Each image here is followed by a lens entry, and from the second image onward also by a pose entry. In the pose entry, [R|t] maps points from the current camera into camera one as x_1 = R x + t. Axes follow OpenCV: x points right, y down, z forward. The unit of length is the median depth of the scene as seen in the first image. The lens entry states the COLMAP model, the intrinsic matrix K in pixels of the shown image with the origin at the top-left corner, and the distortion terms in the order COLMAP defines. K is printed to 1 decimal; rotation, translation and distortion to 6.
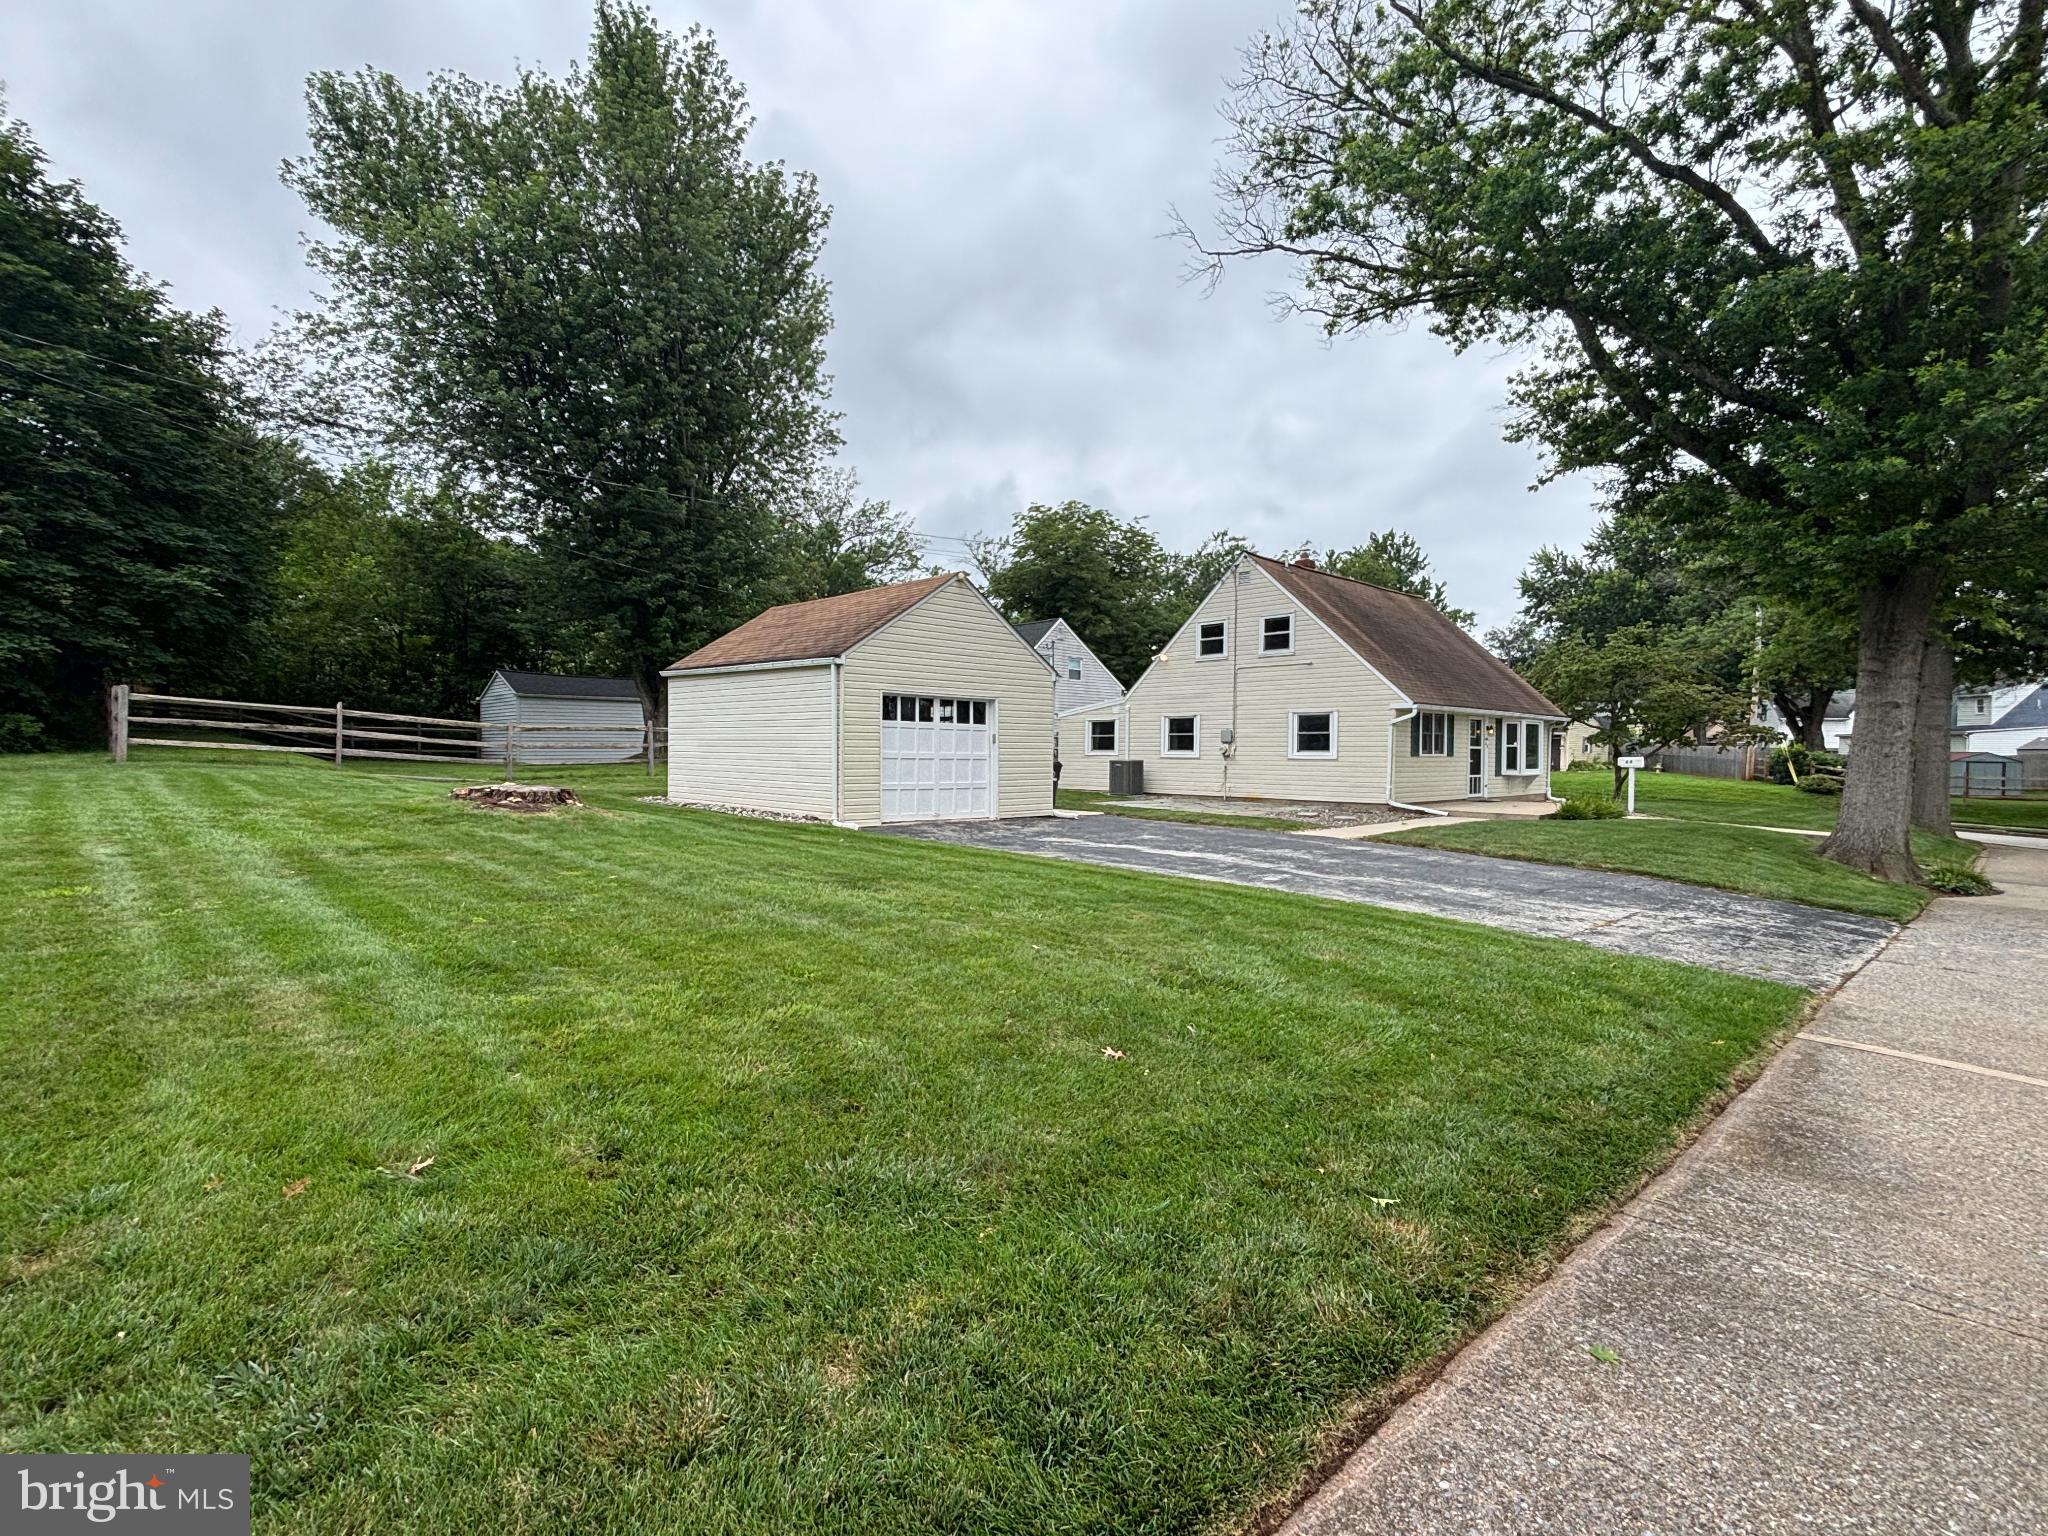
lens RADIAL K [[827.9, 0, 1024.7], [0, 827.9, 770.1], [0, 0, 1]] dist [0.004988, -0.000781]
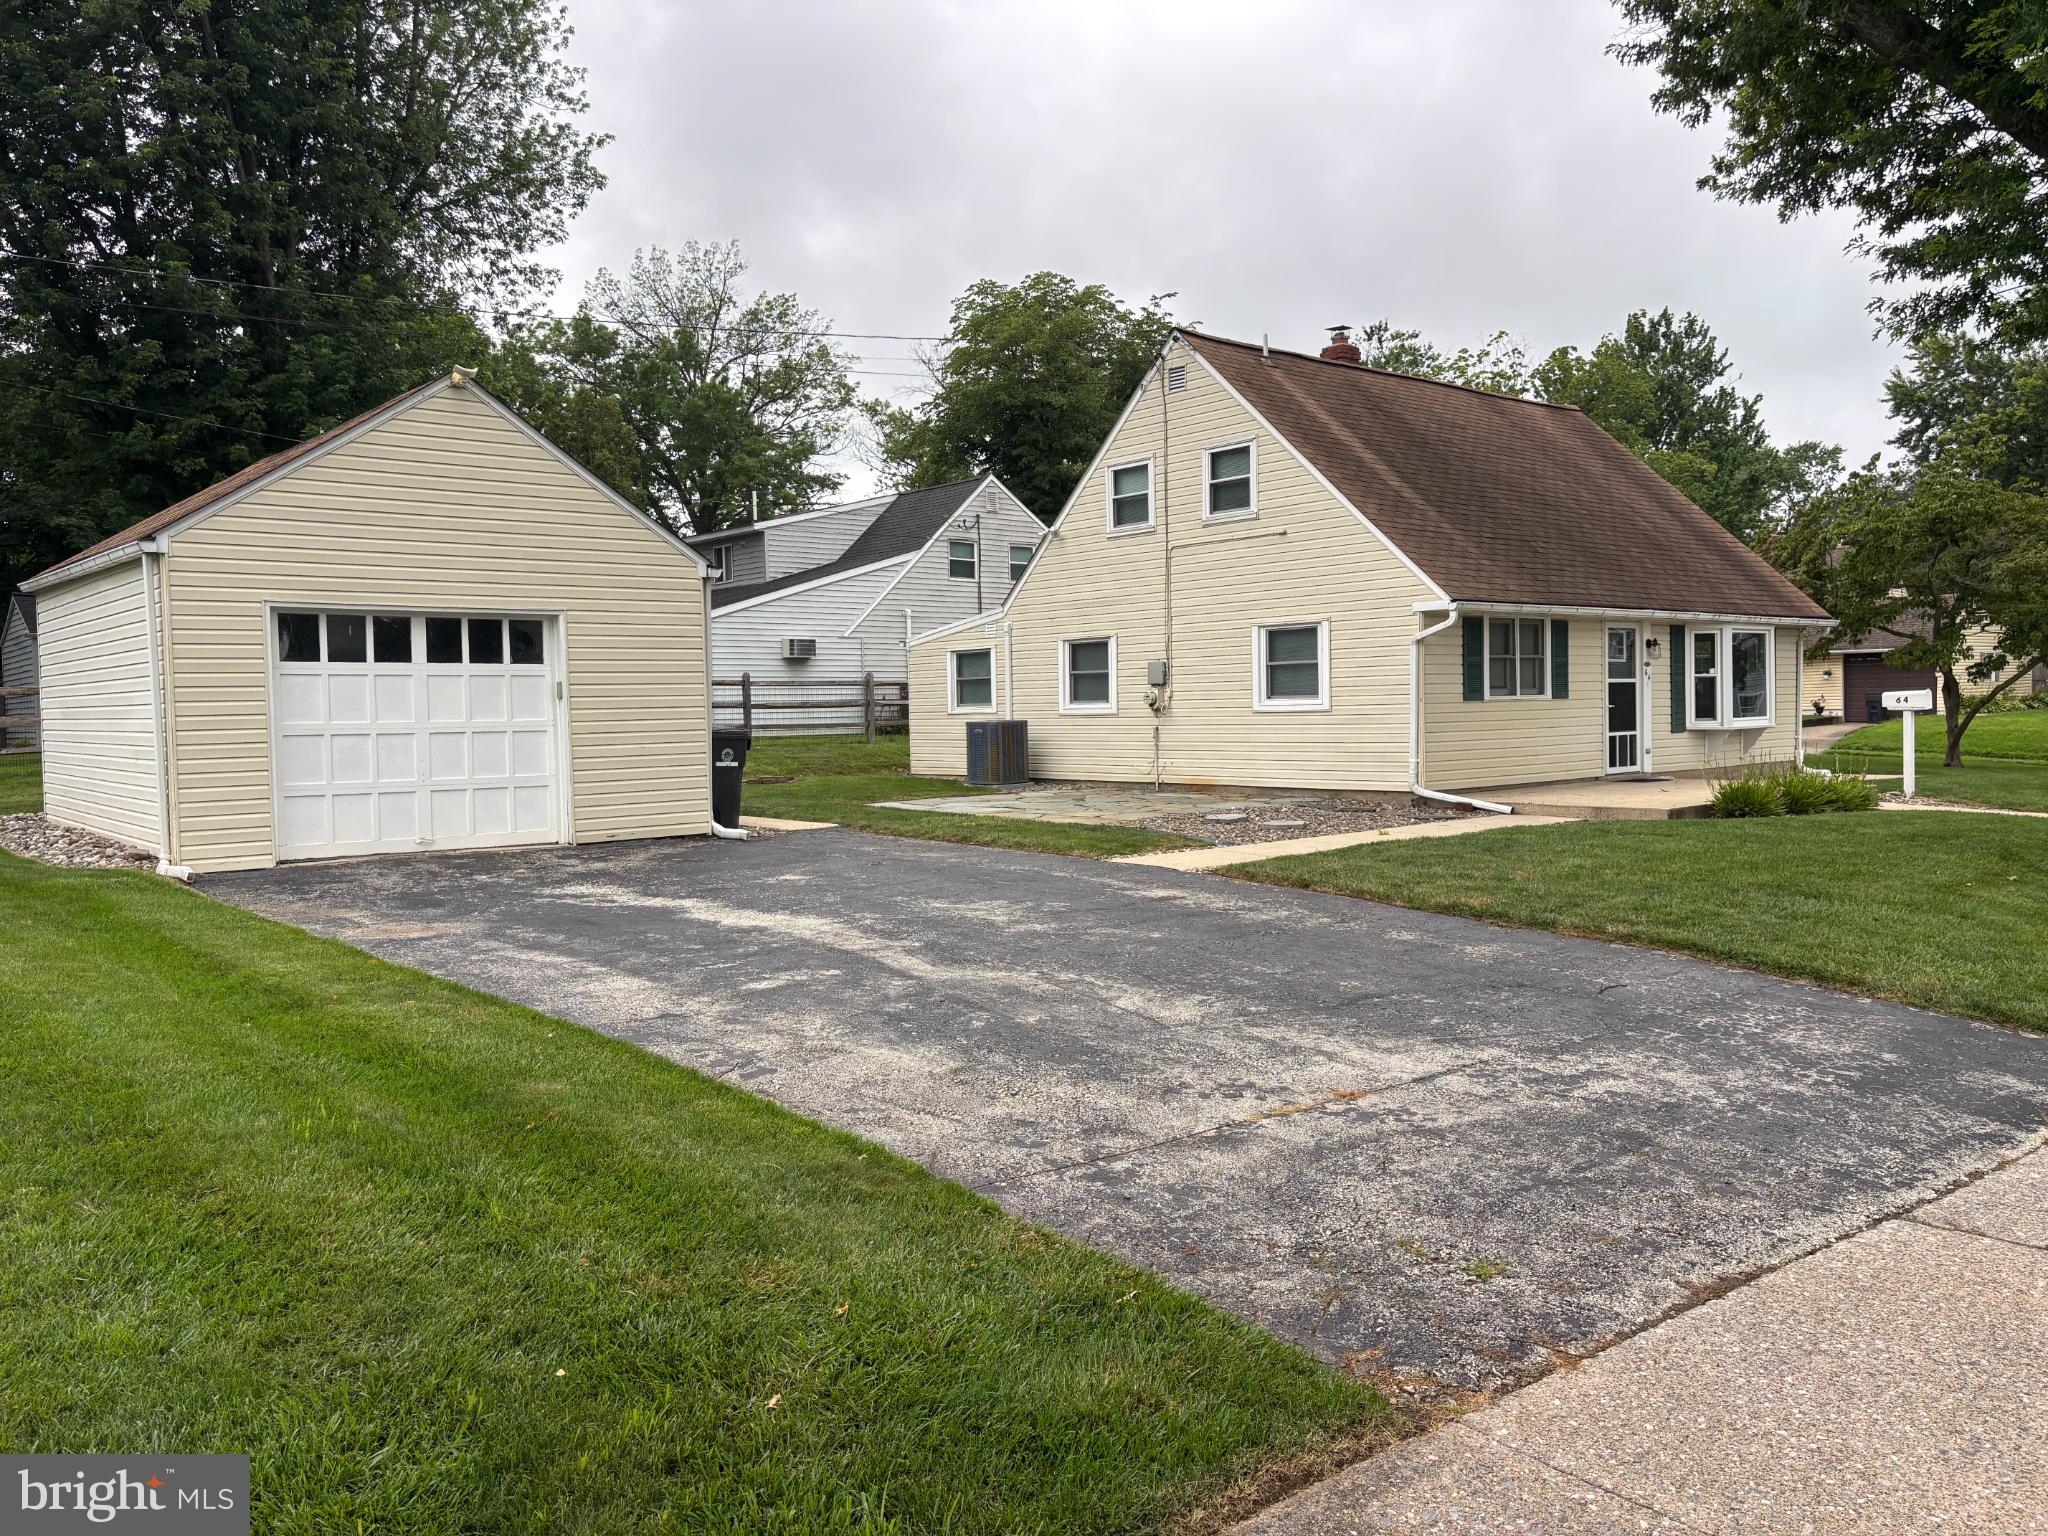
lens RADIAL K [[1351.0, 0, 1023.2], [0, 1351.0, 760.2], [0, 0, 1]] dist [0.003101, 0.003685]
pose [[0.998277, -0.024476, -0.053329, 0.192428], [0.025452, 0.999519, 0.017691, -0.001046], [0.052870, -0.019018, 0.998420, 0.102054]]
